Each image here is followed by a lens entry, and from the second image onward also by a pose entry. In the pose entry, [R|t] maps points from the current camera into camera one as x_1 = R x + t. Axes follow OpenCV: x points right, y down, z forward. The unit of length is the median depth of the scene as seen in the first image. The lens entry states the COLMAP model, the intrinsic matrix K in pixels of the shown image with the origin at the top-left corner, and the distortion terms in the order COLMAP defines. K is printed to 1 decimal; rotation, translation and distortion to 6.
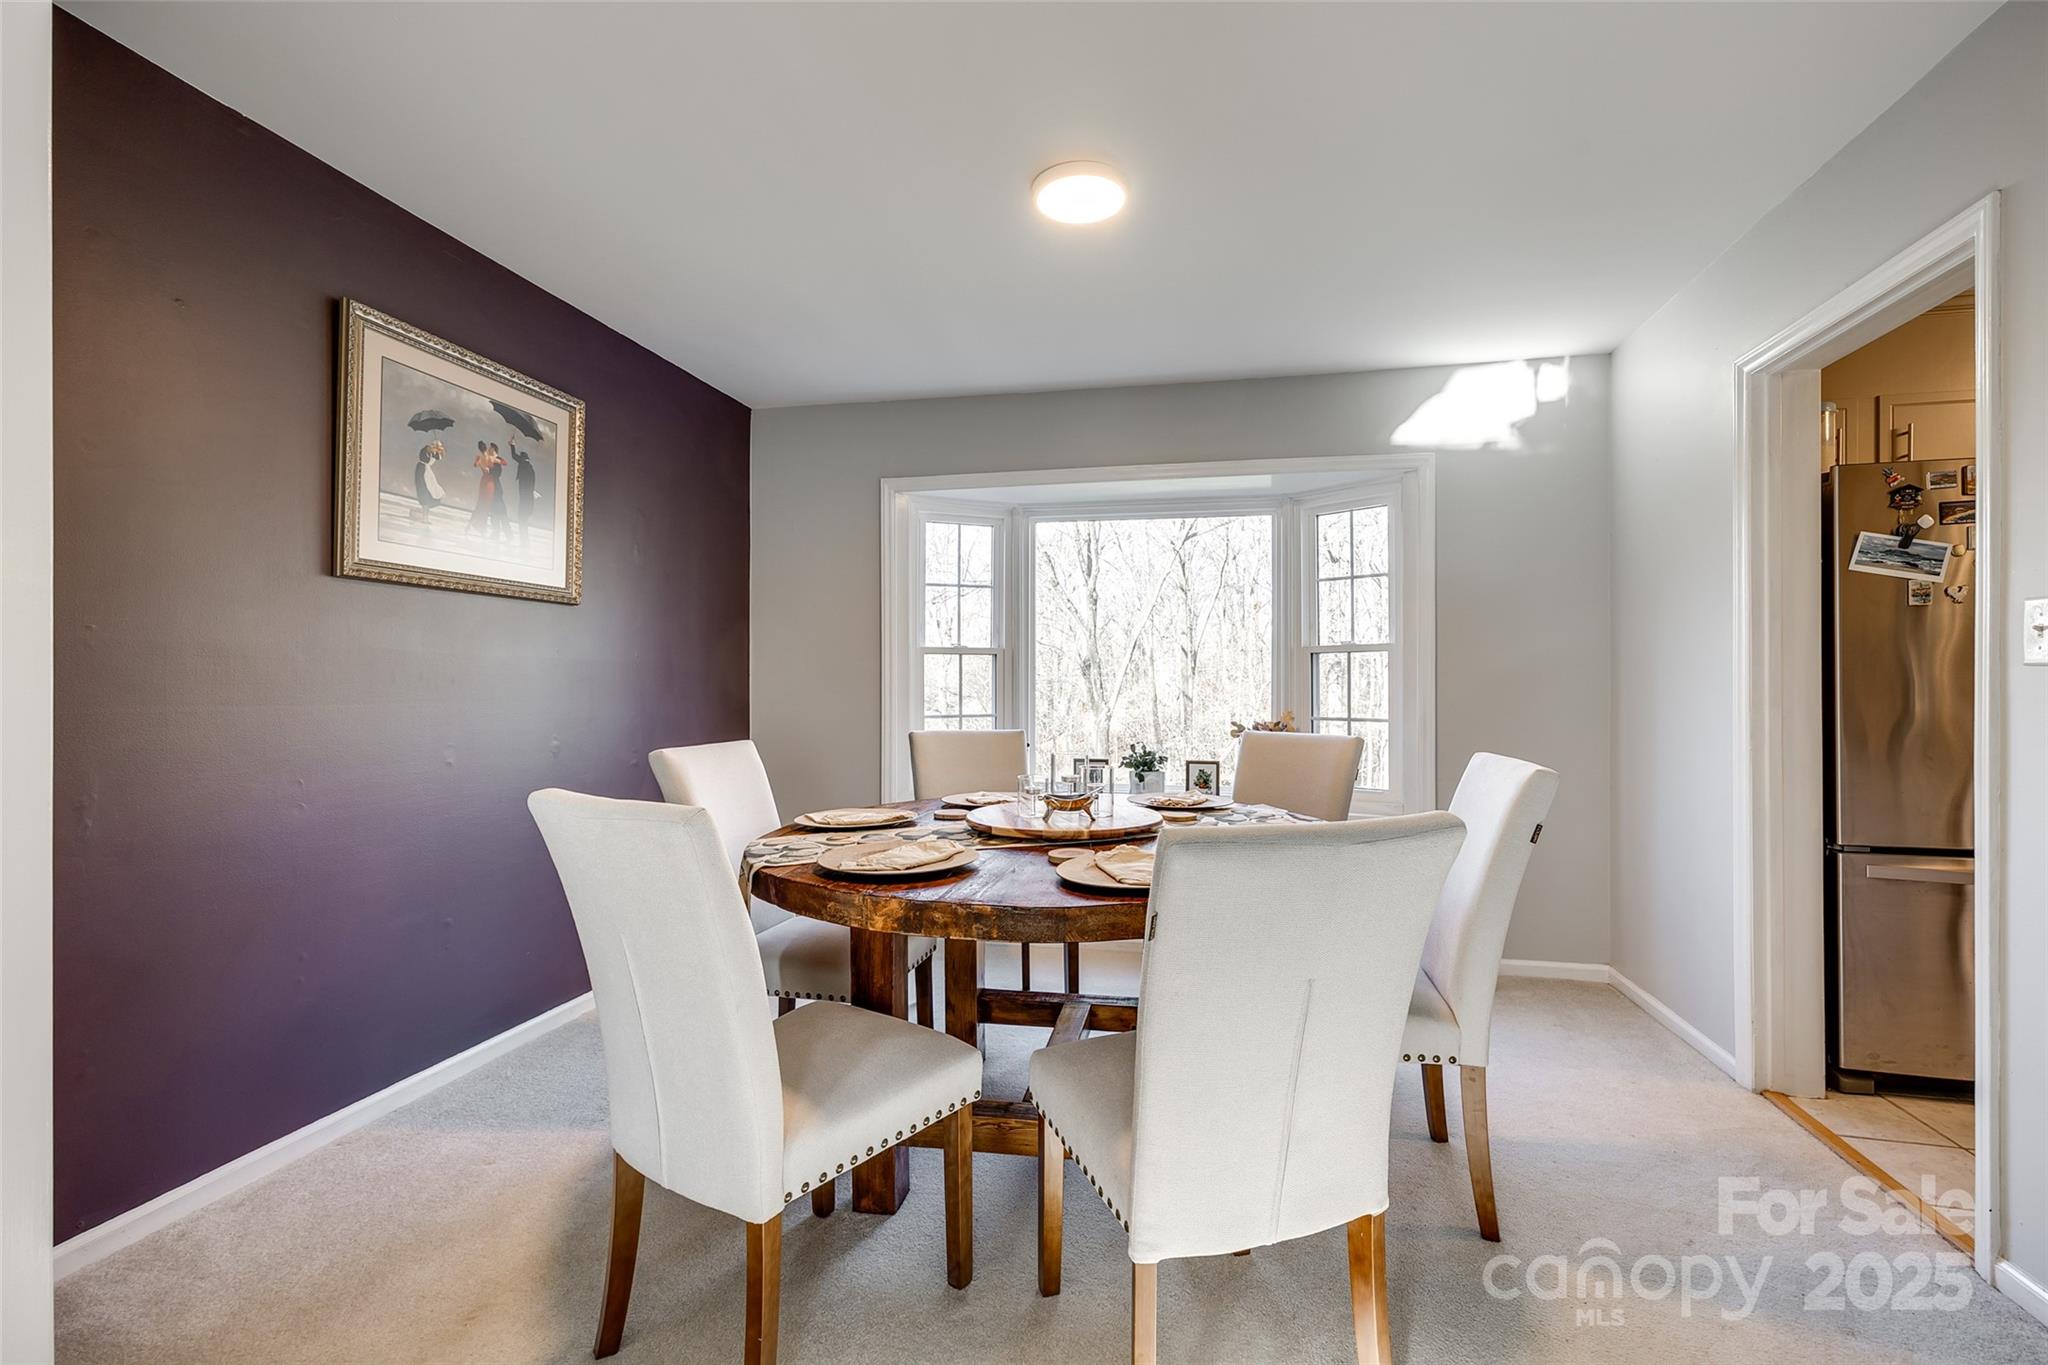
lens RADIAL K [[856.9, 0, 1027.3], [0, 856.9, 684.5], [0, 0, 1]] dist [-0.002961, 0.000023]
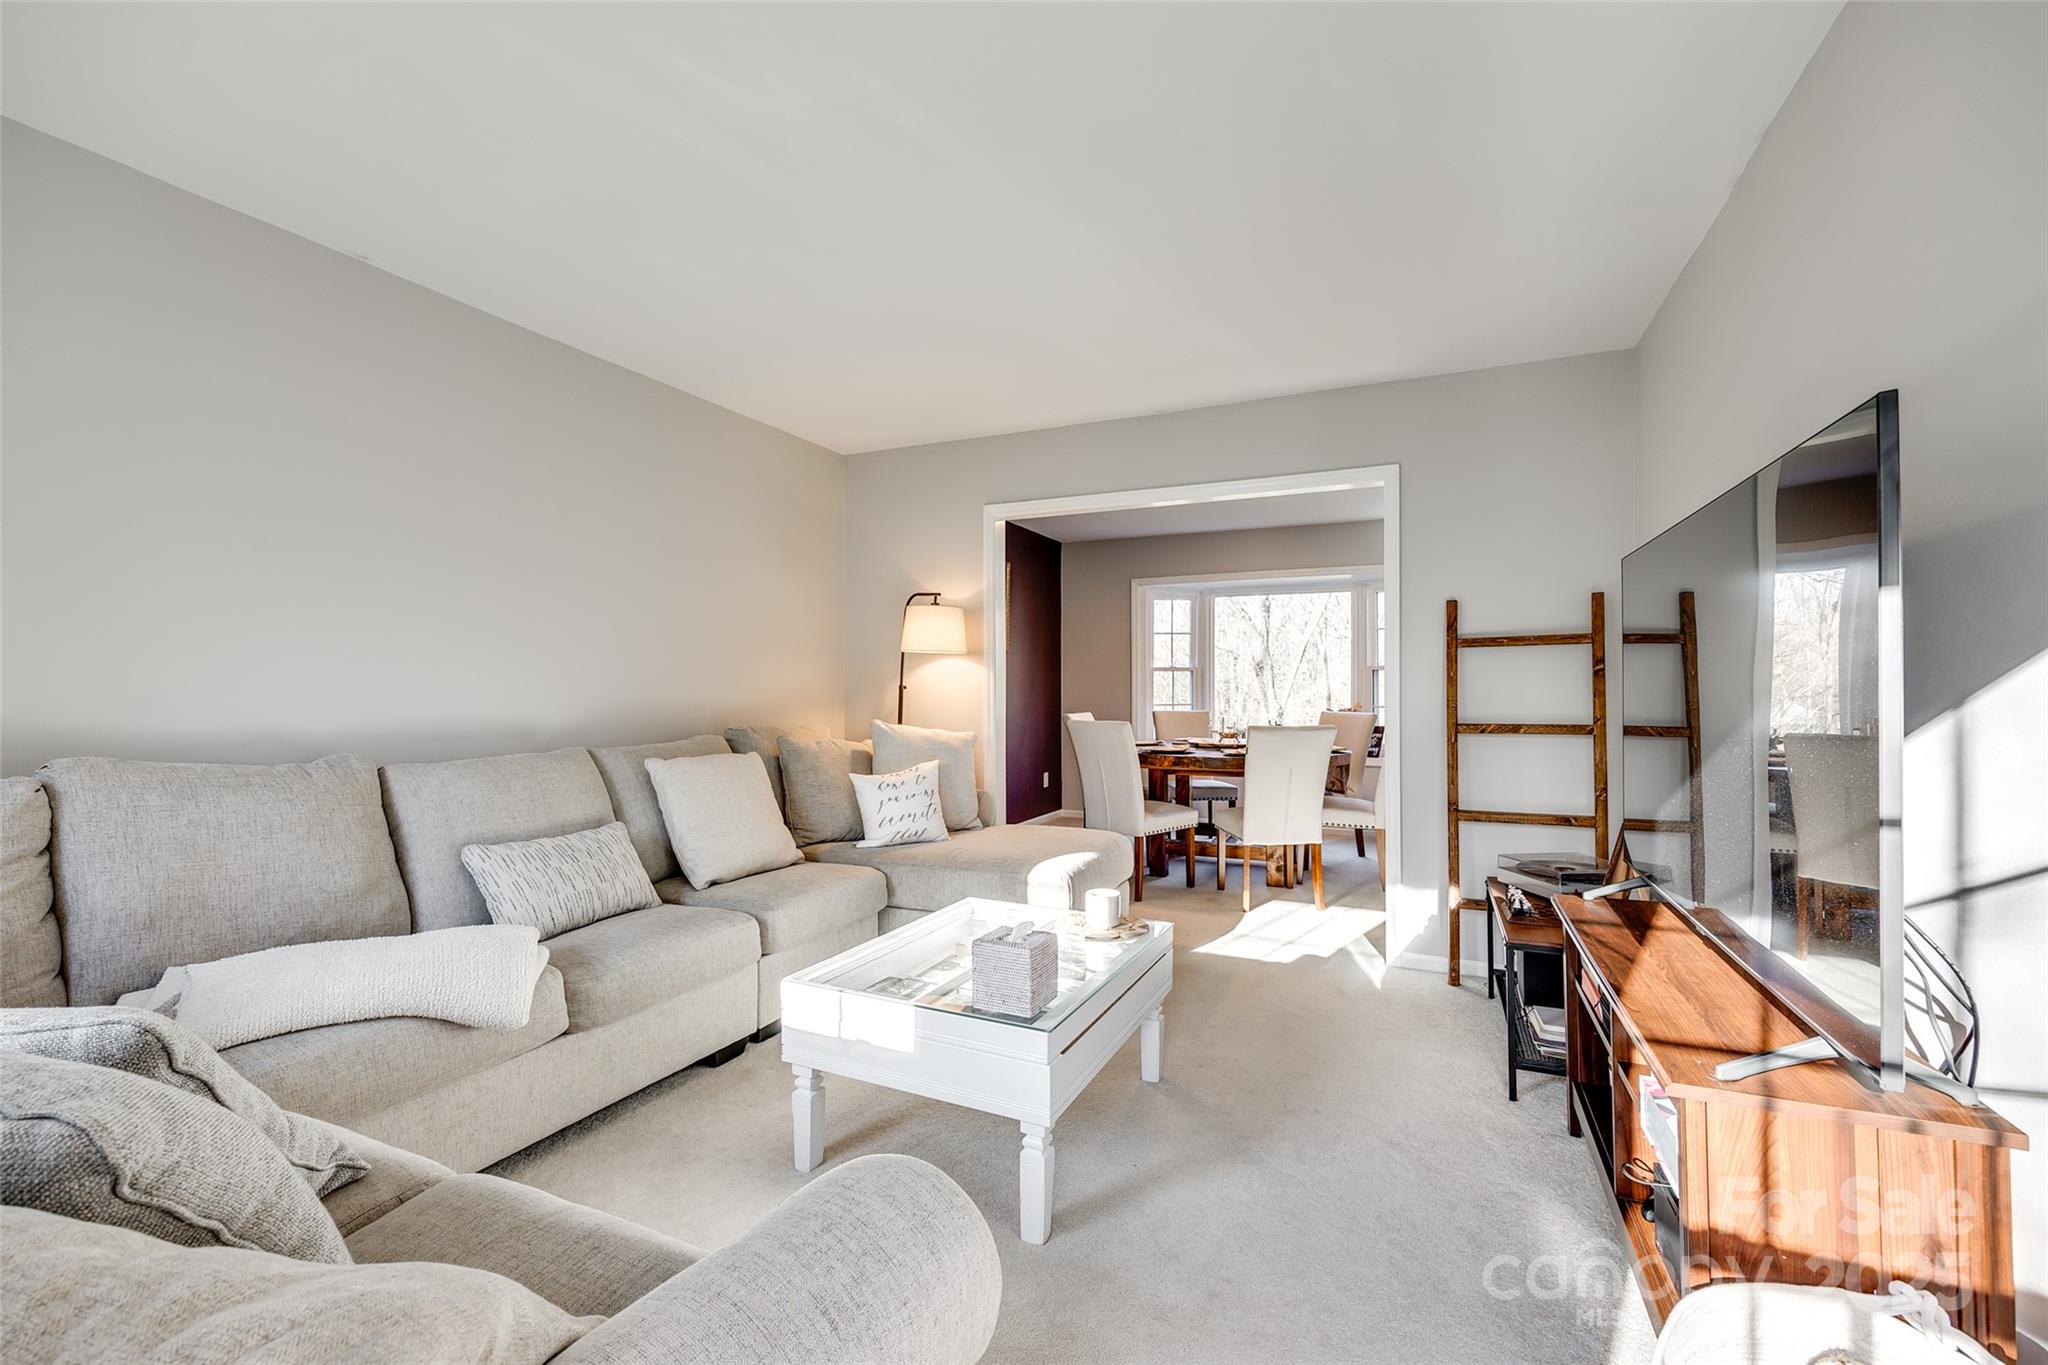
lens RADIAL K [[856.9, 0, 1025.2], [0, 856.9, 679.1], [0, 0, 1]] dist [-0.002961, 0.000023]
pose [[0.978910, -0.001183, -0.204288, -0.013326], [0.000288, 0.999990, -0.004412, -0.009227], [0.204291, 0.004260, 0.978901, -0.880759]]
